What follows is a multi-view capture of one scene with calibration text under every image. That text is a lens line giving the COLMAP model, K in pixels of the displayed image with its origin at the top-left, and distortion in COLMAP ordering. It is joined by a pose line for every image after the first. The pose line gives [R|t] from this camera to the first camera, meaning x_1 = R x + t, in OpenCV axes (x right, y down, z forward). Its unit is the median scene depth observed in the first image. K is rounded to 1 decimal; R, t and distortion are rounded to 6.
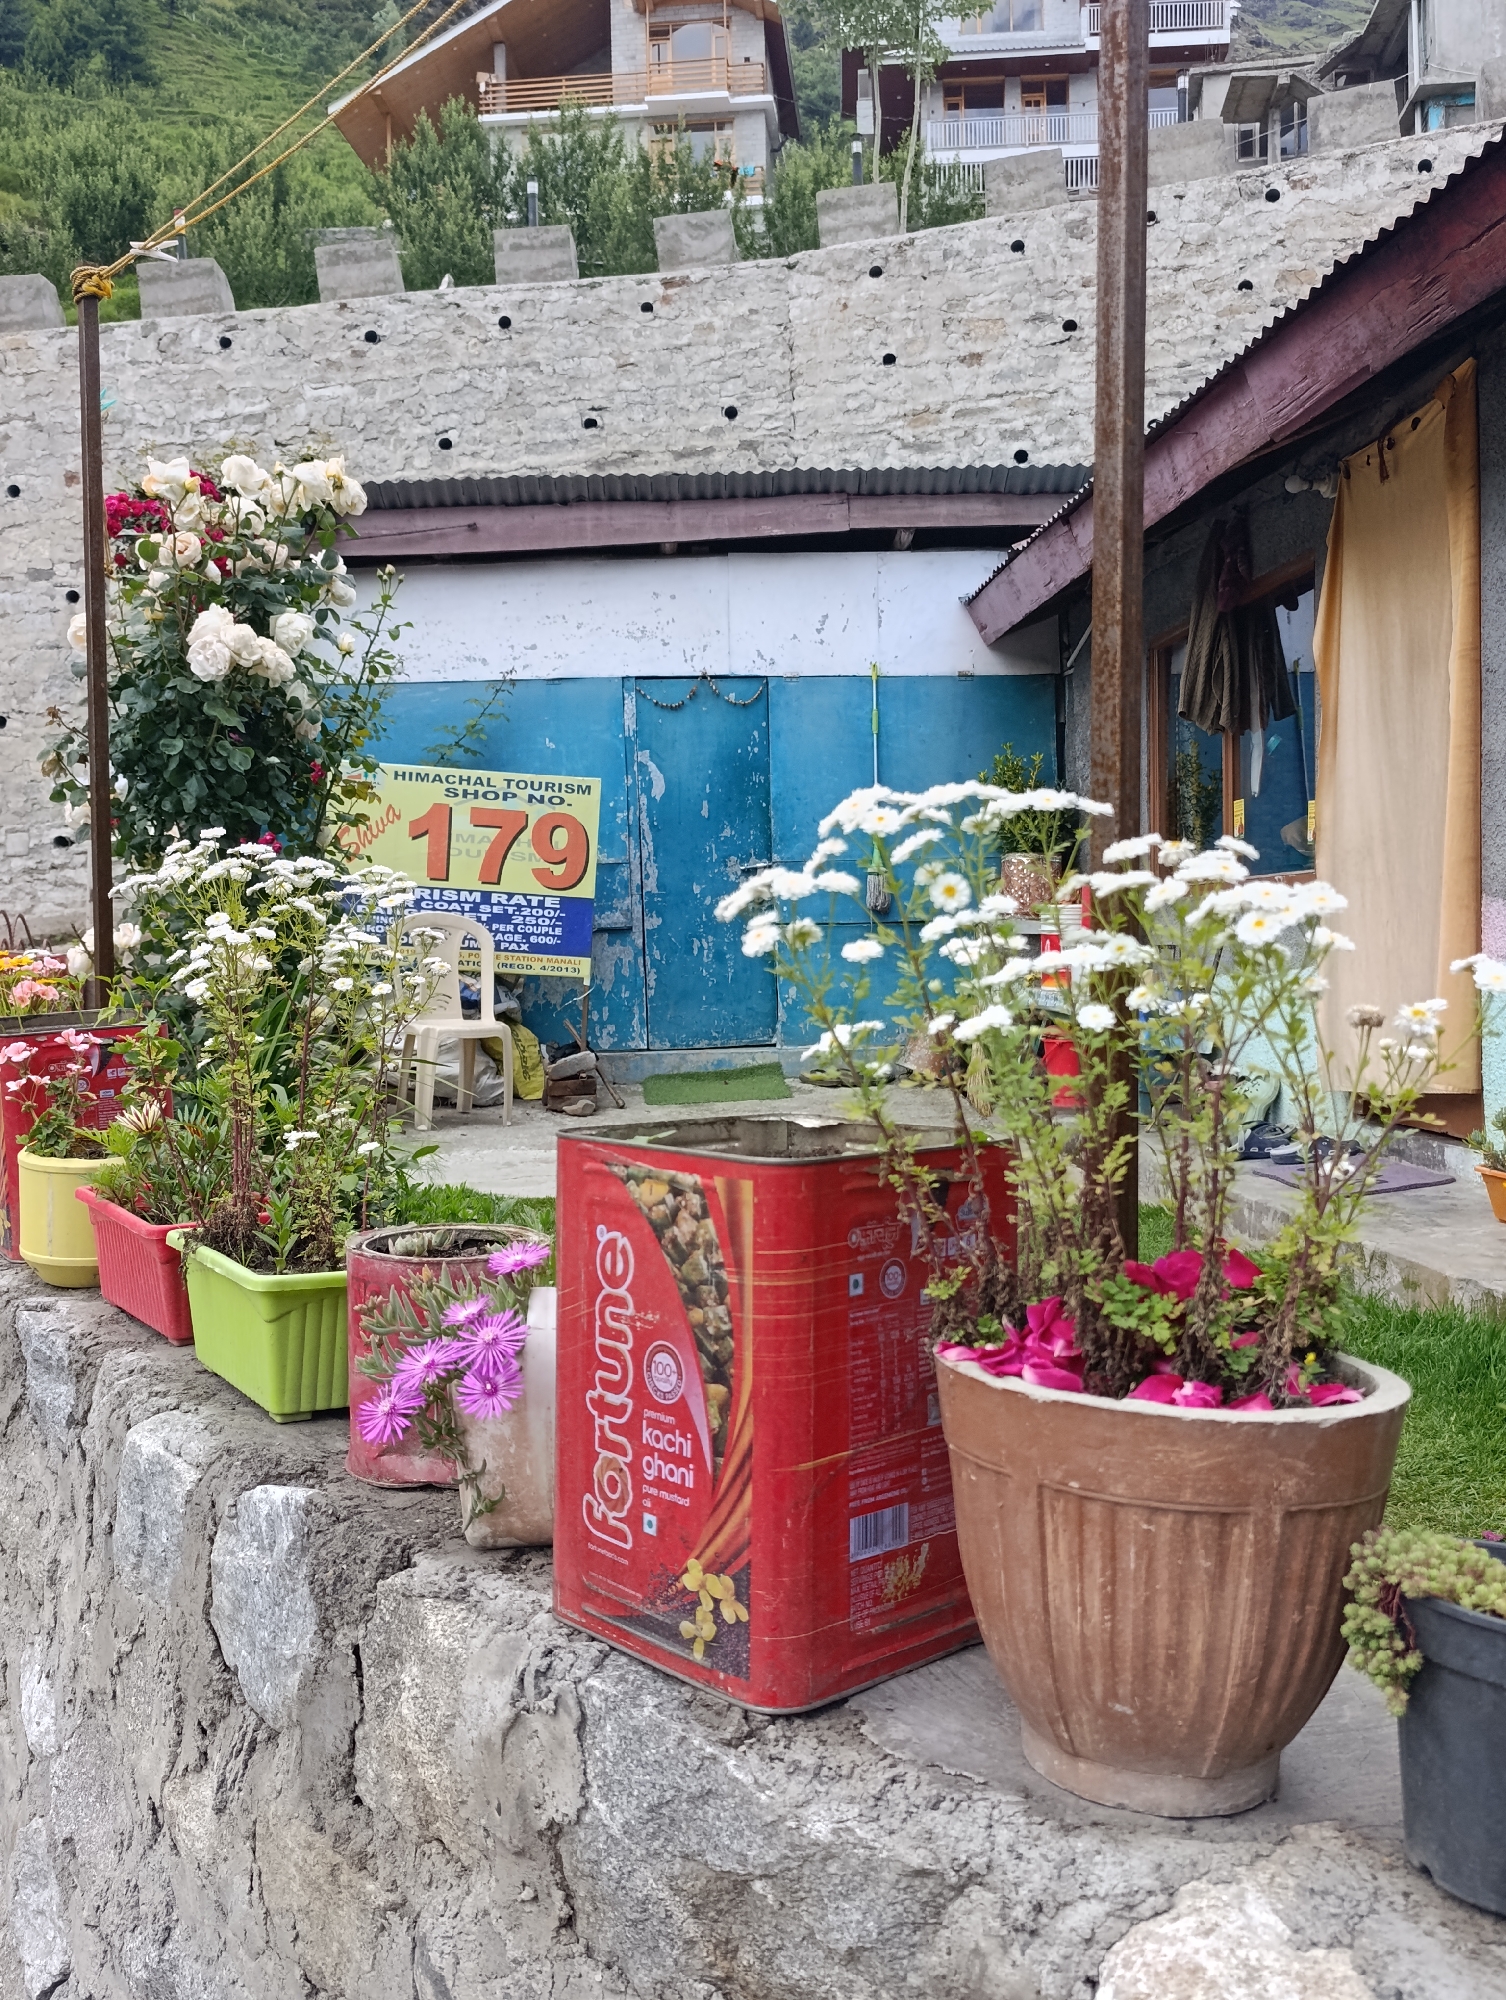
lens RADIAL K [[1747.9, 0, 754.6], [0, 1747.9, 1002.4], [0, 0, 1]] dist [-0.003557, -0.009720]
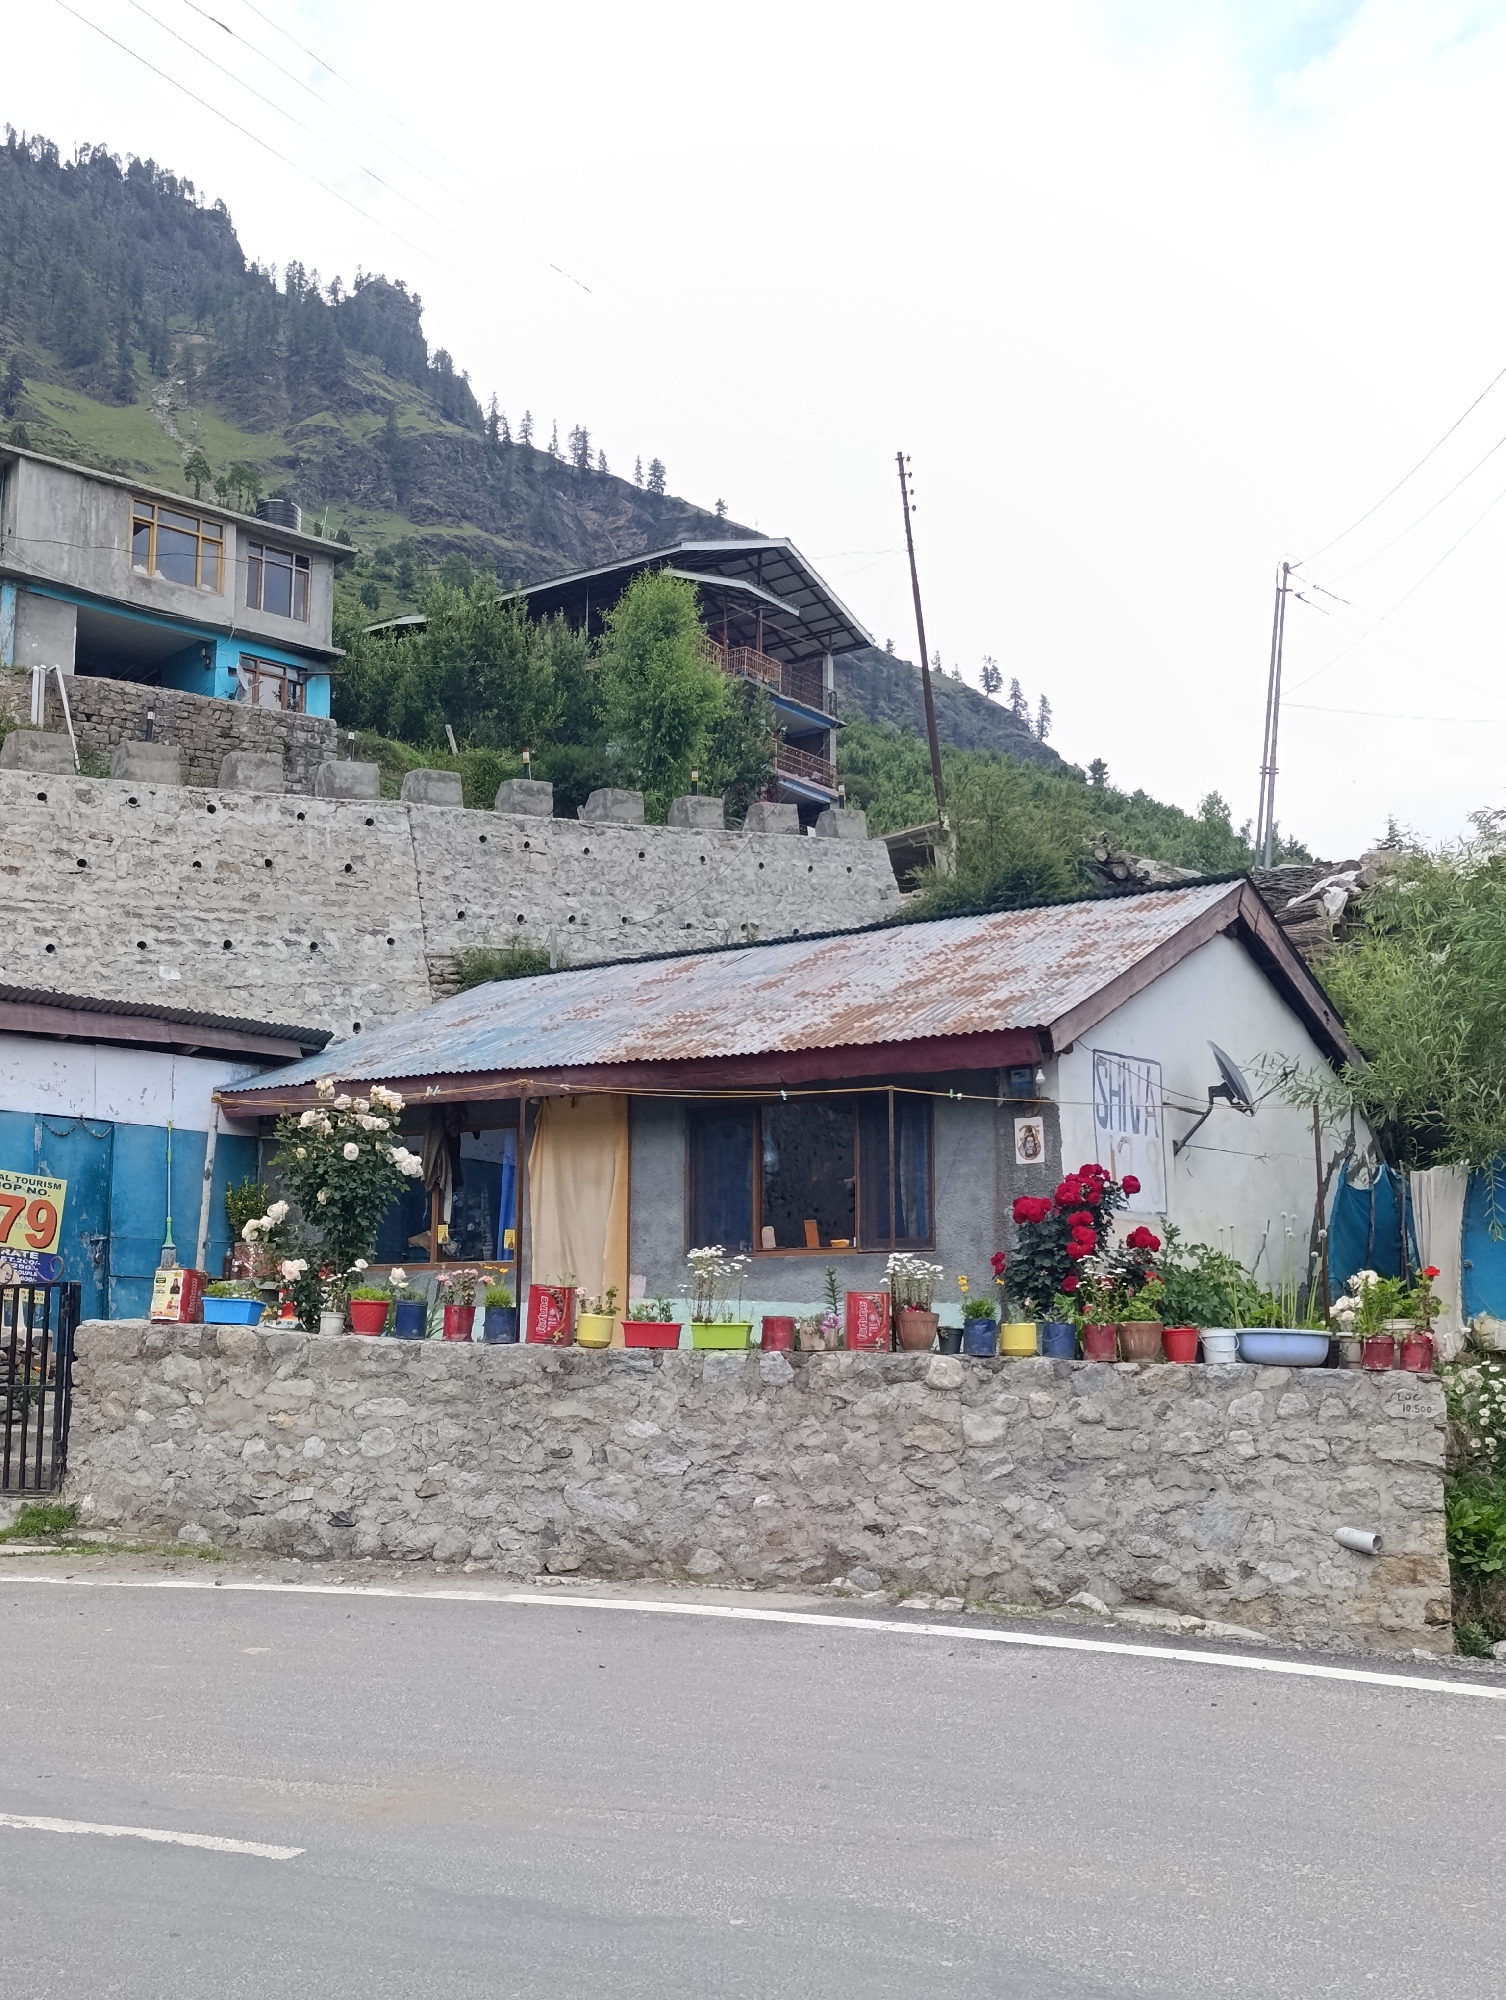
lens RADIAL K [[2045.5, 0, 751.8], [0, 2045.5, 1000.7], [0, 0, 1]] dist [-0.004834, 0.000000]
pose [[0.632934, 0.145202, 0.760467, -1.080192], [0.012017, 0.980294, -0.197177, 0.085143], [-0.774112, 0.133938, 0.618717, -0.651984]]
